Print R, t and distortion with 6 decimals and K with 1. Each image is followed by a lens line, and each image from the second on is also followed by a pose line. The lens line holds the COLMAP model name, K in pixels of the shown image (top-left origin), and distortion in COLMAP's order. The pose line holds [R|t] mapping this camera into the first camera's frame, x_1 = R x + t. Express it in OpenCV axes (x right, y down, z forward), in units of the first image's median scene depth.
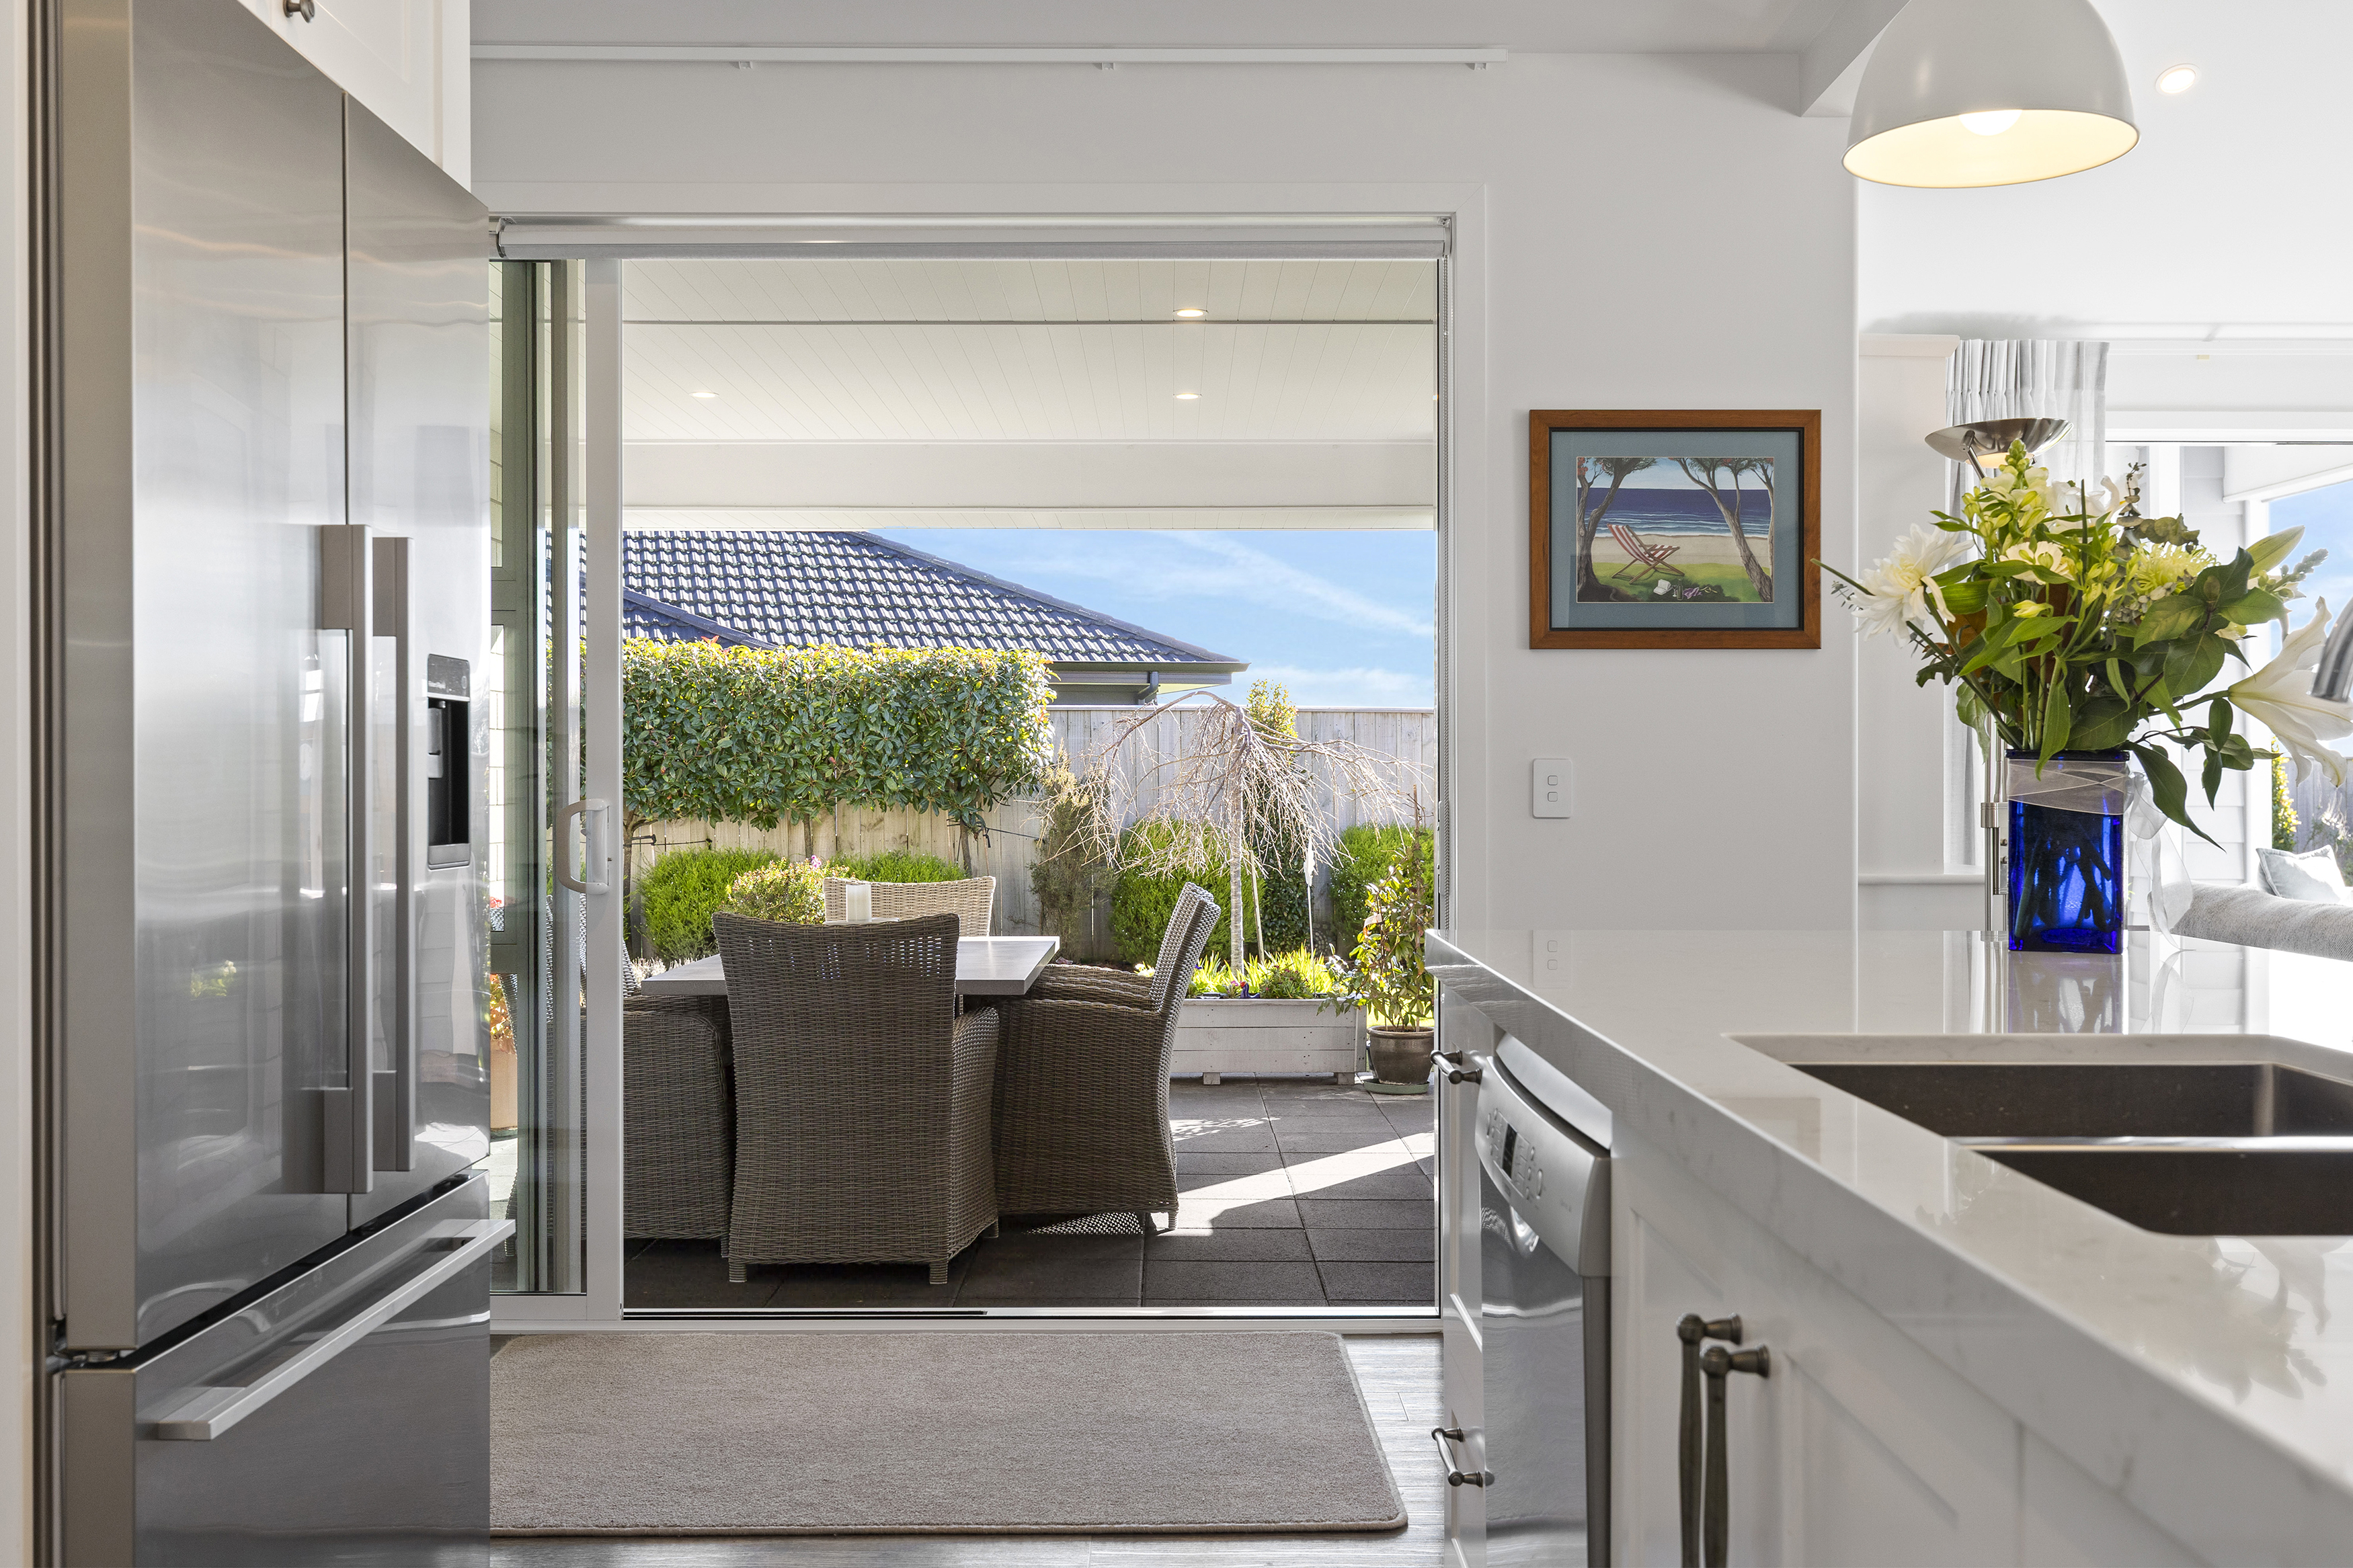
lens RADIAL K [[2242.4, 0, 1164.5], [0, 2242.4, 798.2], [0, 0, 1]] dist [-0.007164, 0.000000]
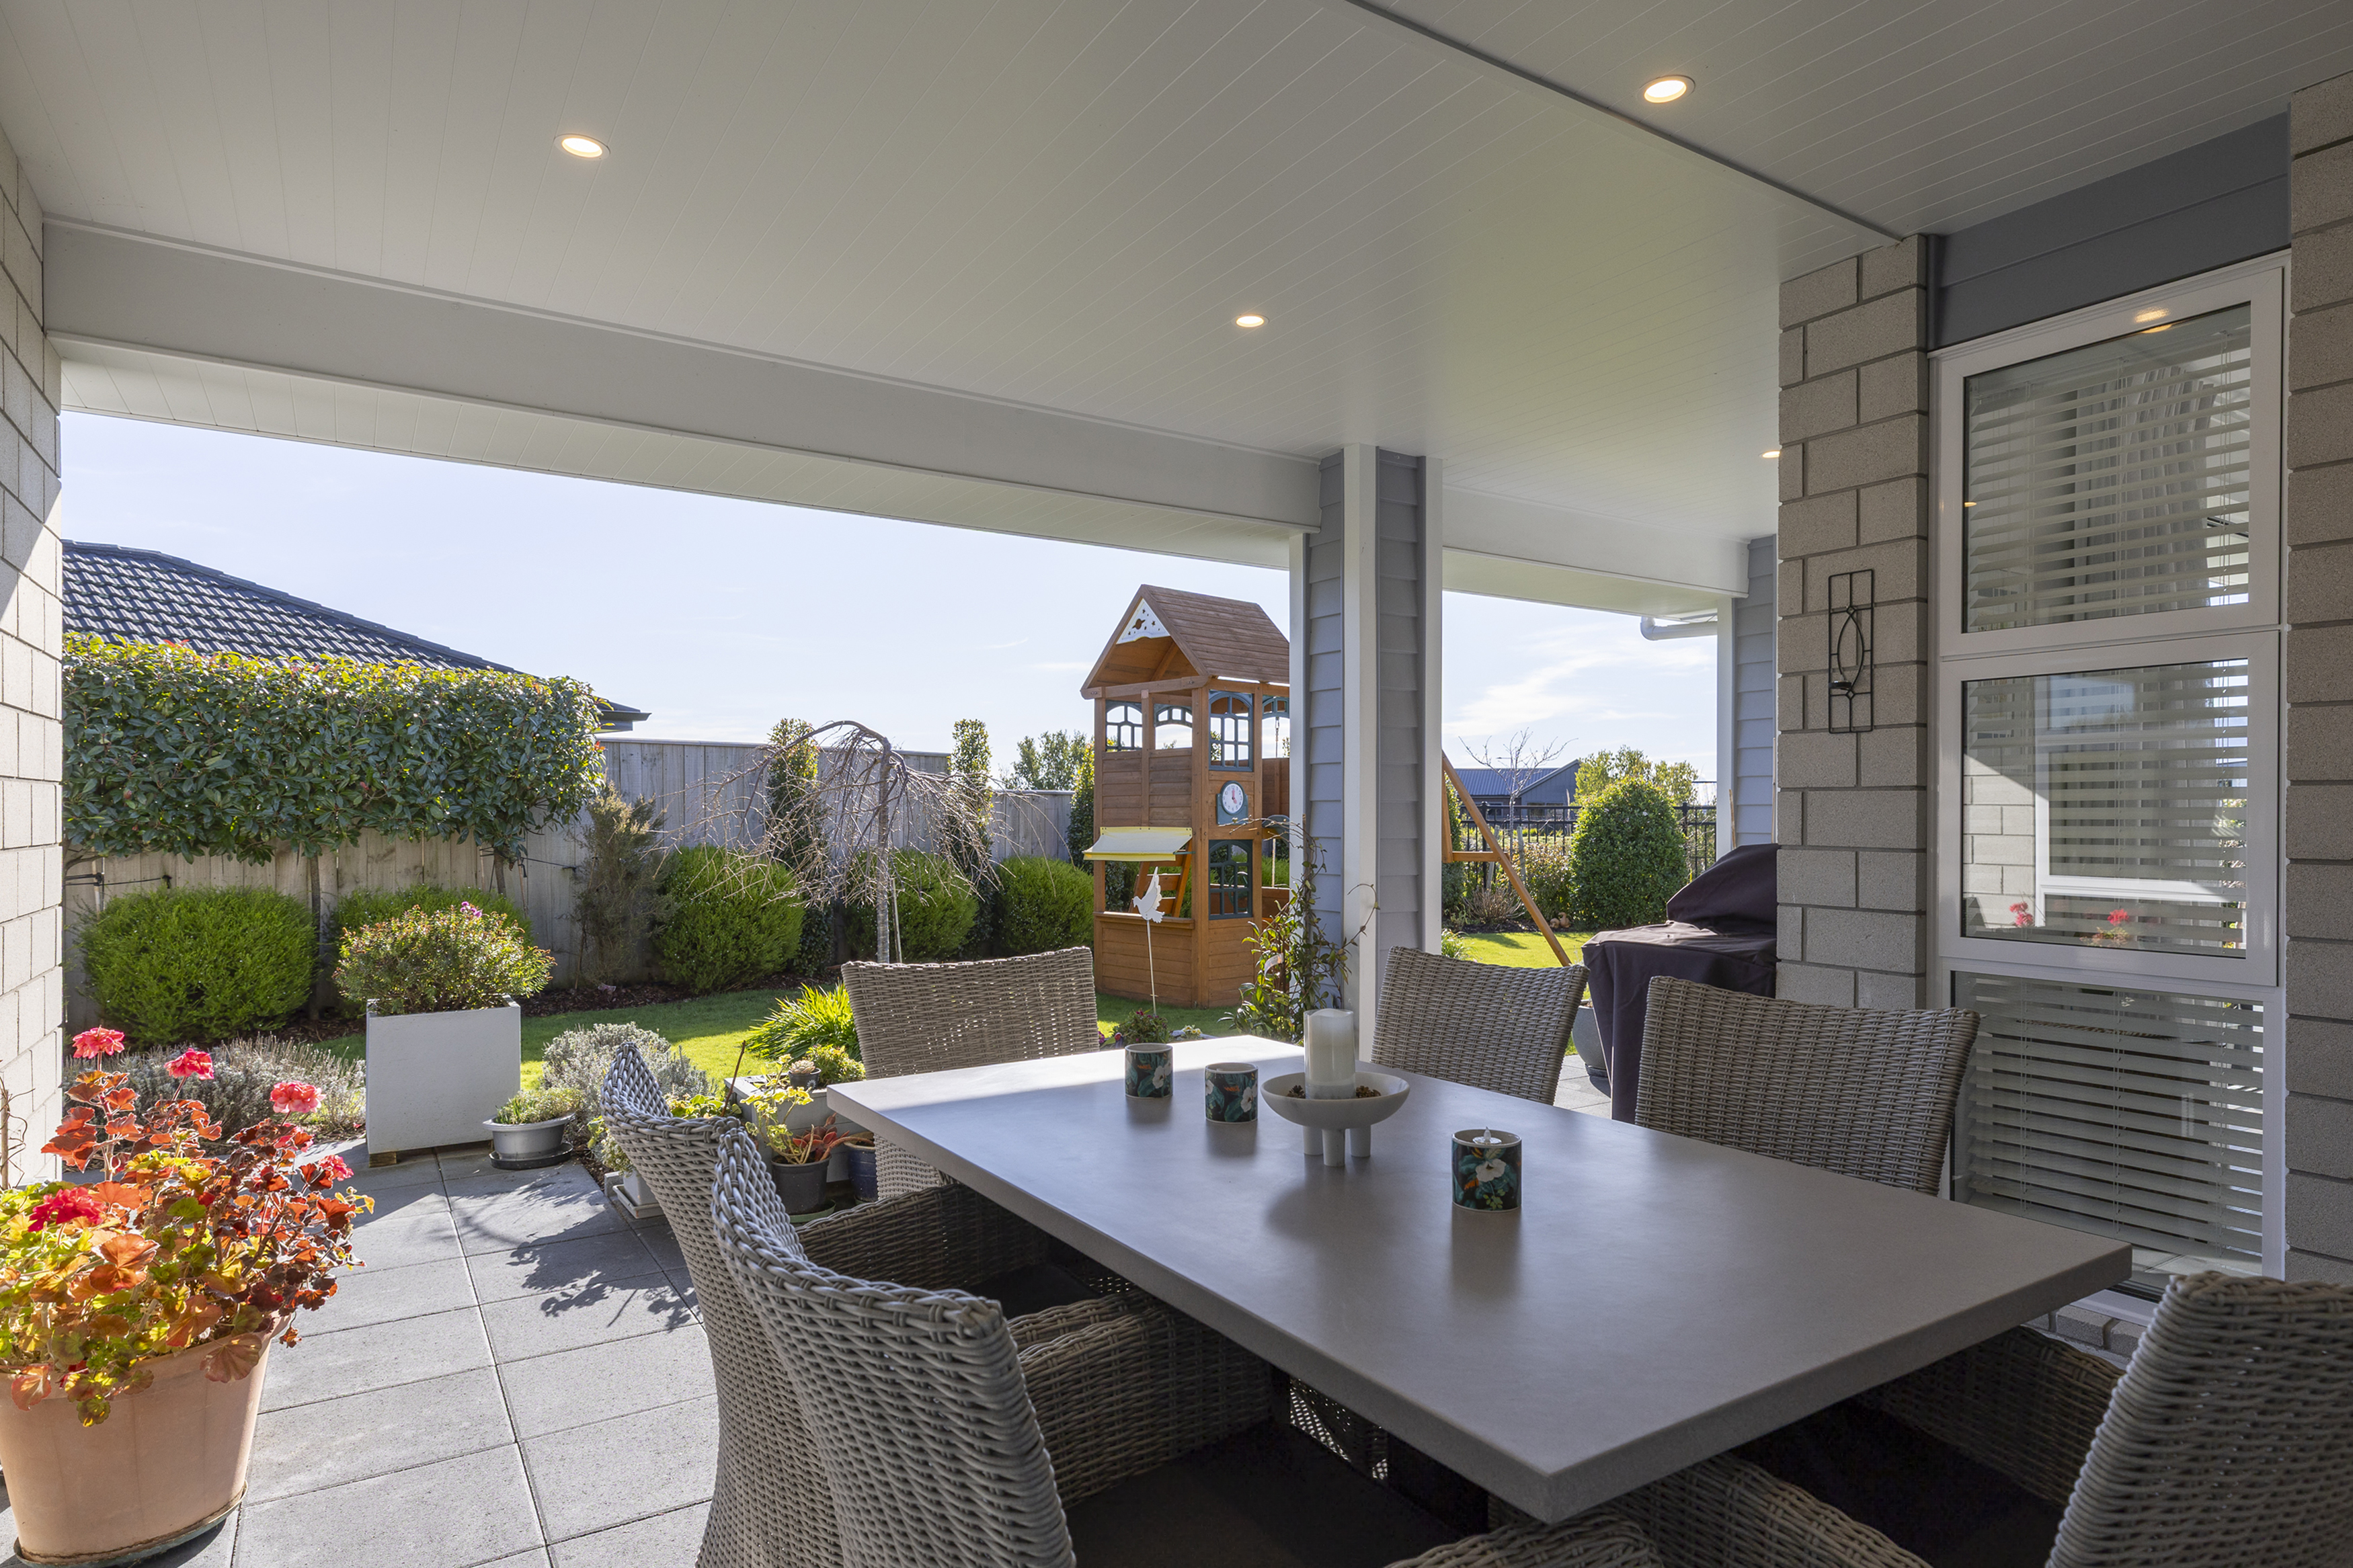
lens RADIAL K [[1336.2, 0, 1187.1], [0, 1336.2, 804.3], [0, 0, 1]] dist [0.027537, 0.000928]
pose [[0.847086, 0.004949, 0.531432, -0.155884], [0.002995, 0.999896, -0.014086, -0.000783], [-0.531447, 0.013524, 0.846984, 0.365645]]
